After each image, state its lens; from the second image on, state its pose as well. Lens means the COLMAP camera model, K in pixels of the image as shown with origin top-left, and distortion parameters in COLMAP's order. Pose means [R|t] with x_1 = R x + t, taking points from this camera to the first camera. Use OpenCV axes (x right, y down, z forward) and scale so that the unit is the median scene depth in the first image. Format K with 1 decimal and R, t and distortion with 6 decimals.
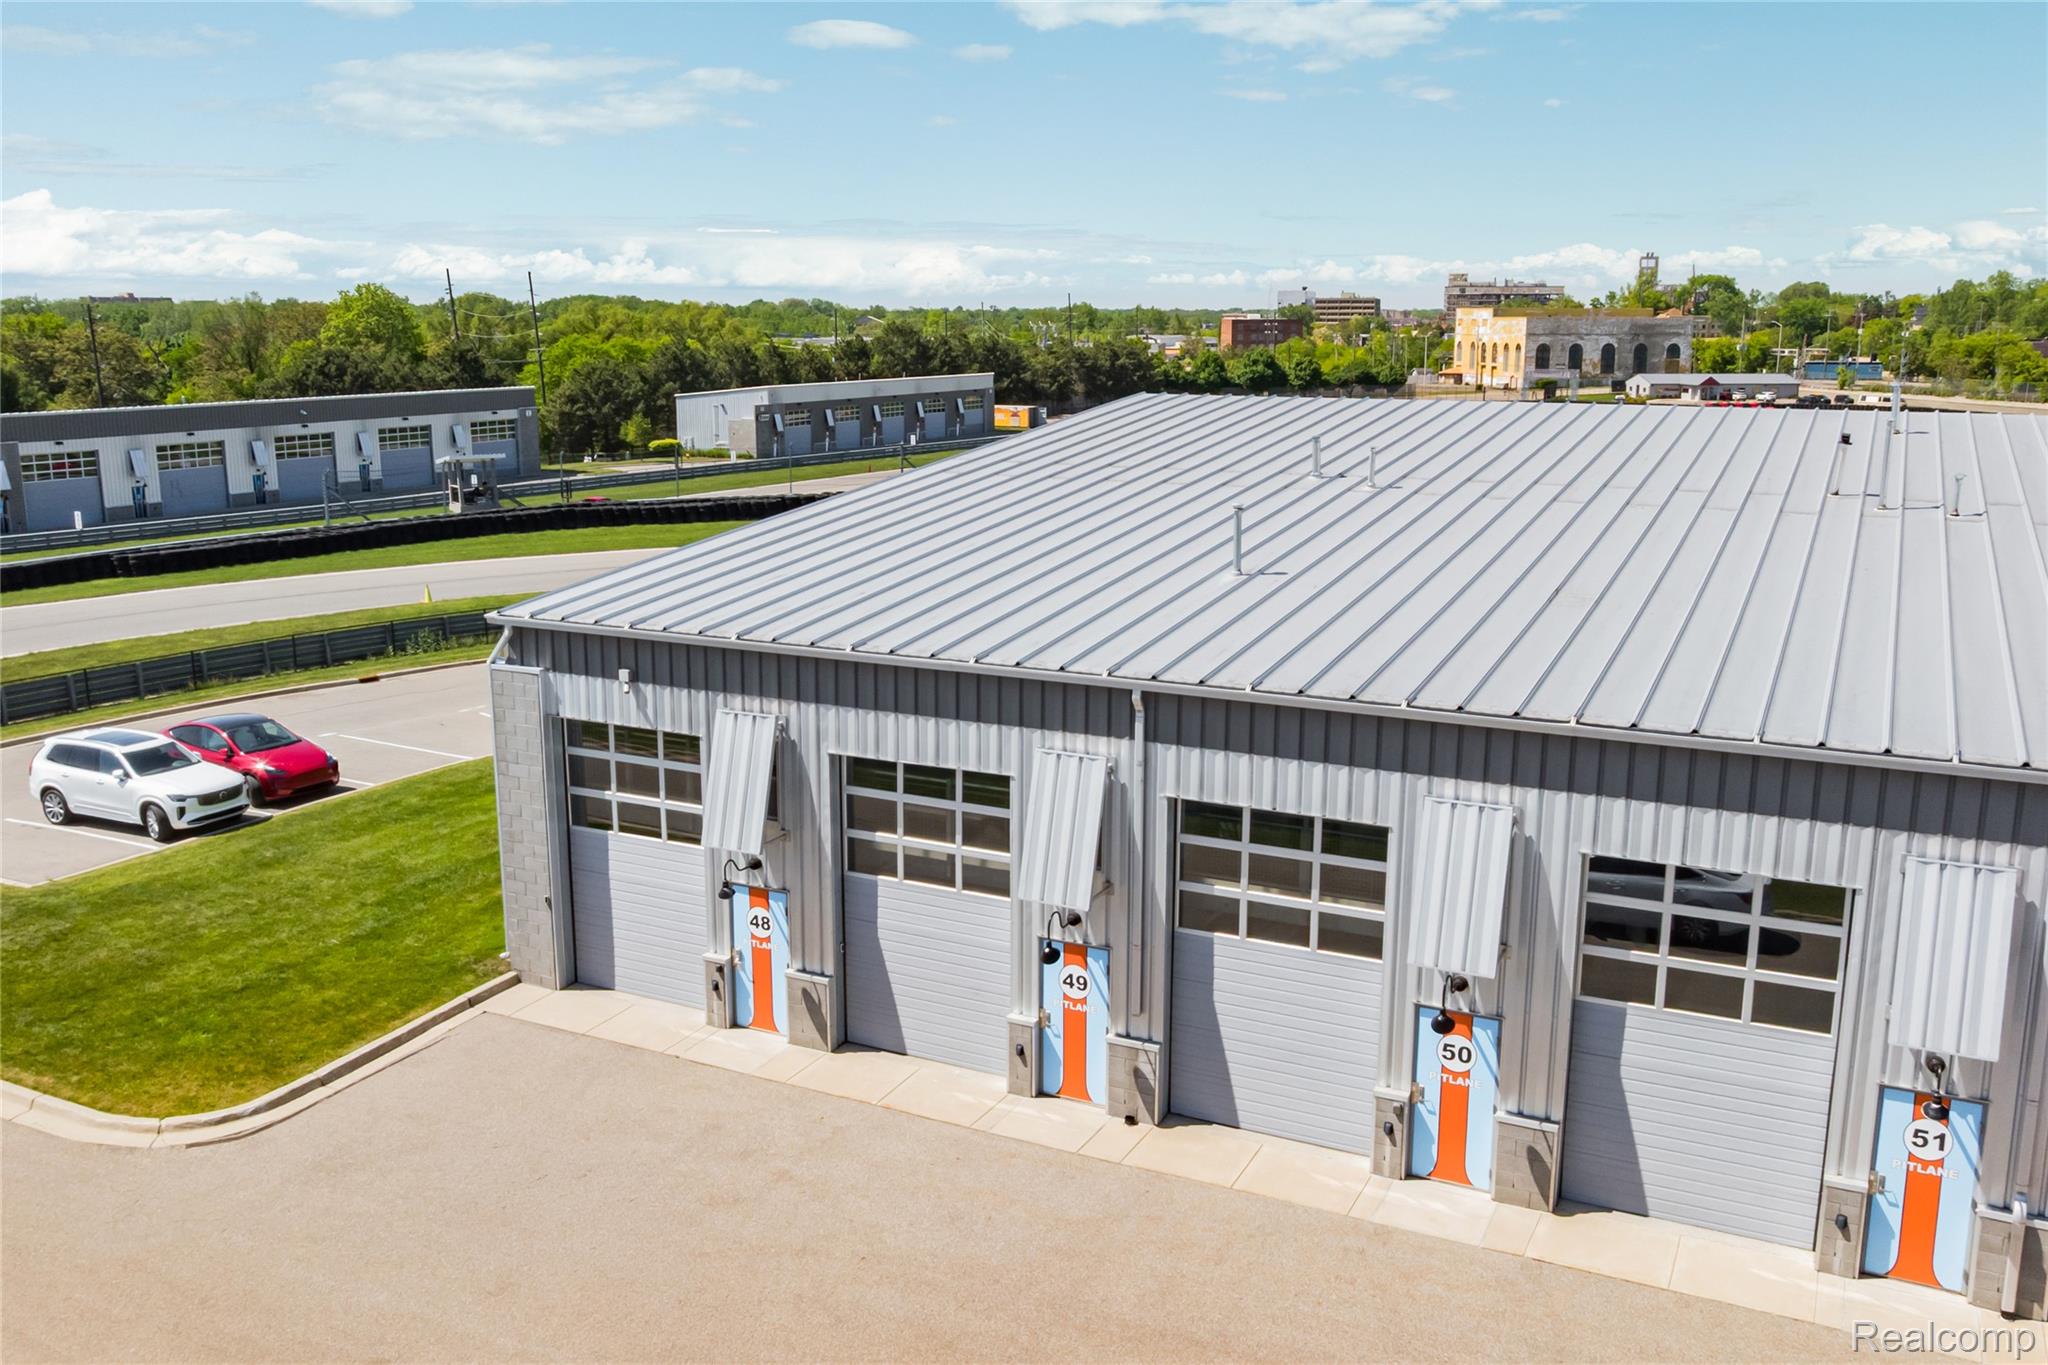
lens RADIAL K [[1710.0, 0, 1030.6], [0, 1710.0, 658.2], [0, 0, 1]] dist [-0.010749, -0.035526]
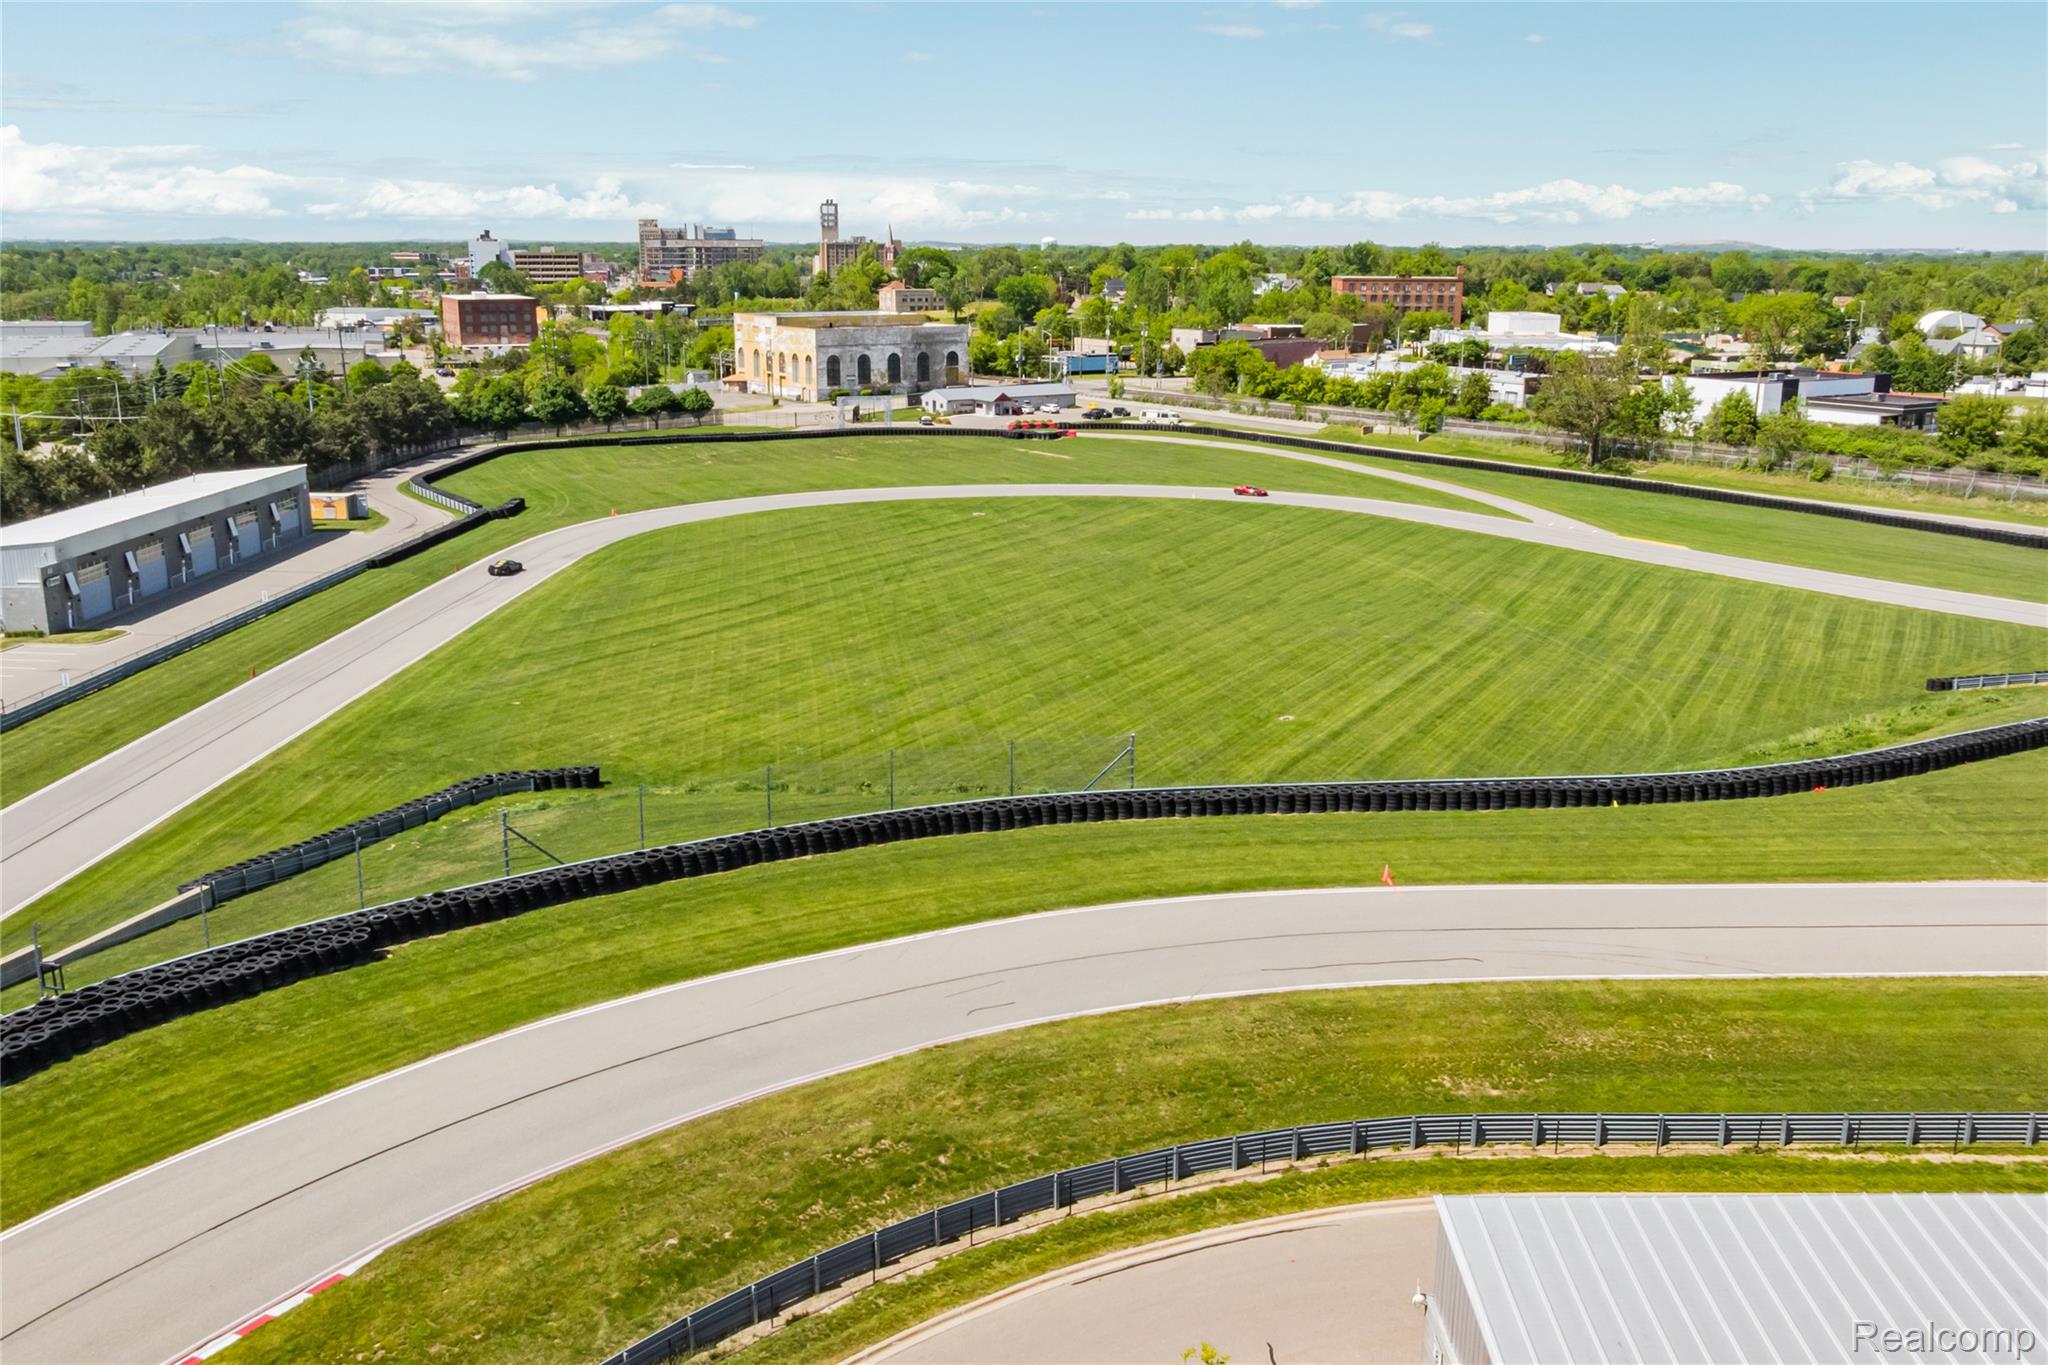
lens RADIAL K [[1710.0, 0, 1030.6], [0, 1710.0, 658.2], [0, 0, 1]] dist [-0.010749, -0.035526]
pose [[0.892642, -0.100868, 0.439337, -0.641422], [0.083130, 0.994762, 0.059486, -0.724527], [-0.443036, -0.016577, 0.896351, 0.673303]]
